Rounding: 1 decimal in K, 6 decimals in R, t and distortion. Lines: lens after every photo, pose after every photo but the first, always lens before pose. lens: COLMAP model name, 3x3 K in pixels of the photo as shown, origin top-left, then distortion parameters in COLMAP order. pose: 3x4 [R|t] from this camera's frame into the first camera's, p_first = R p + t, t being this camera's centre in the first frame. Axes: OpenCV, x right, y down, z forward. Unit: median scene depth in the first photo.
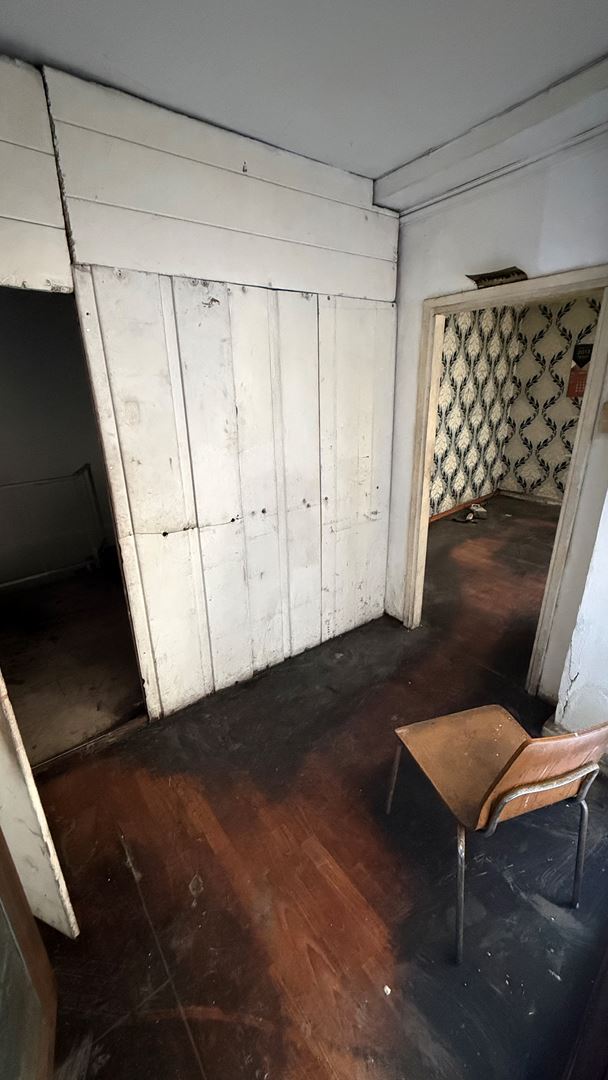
lens RADIAL K [[432.1, 0, 307.3], [0, 432.1, 542.2], [0, 0, 1]] dist [0.002739, 0.000123]
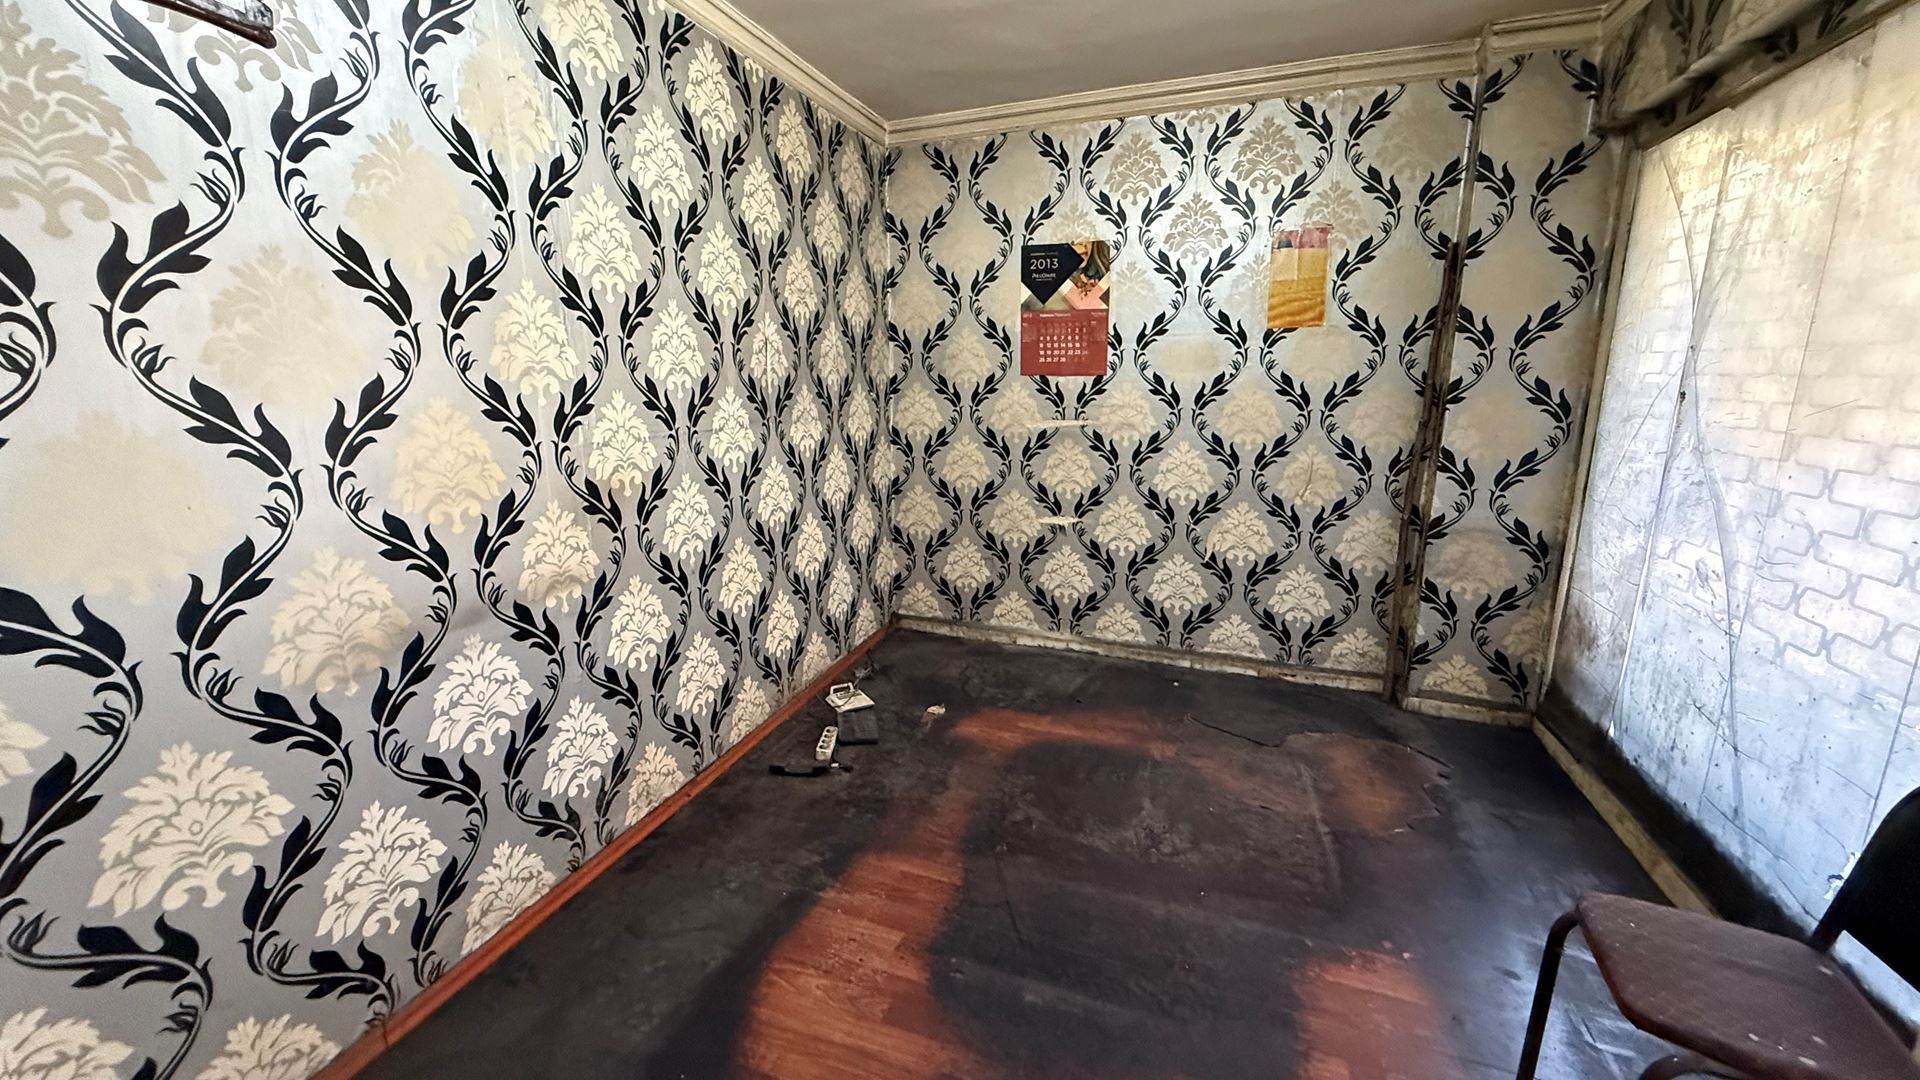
lens RADIAL K [[768.1, 0, 963.7], [0, 768.1, 543.2], [0, 0, 1]] dist [0.002739, 0.000123]
pose [[0.866410, -0.085856, 0.491896, 0.191617], [0.155978, 0.982347, -0.103275, -0.117972], [-0.474346, 0.166204, 0.864507, 0.431759]]
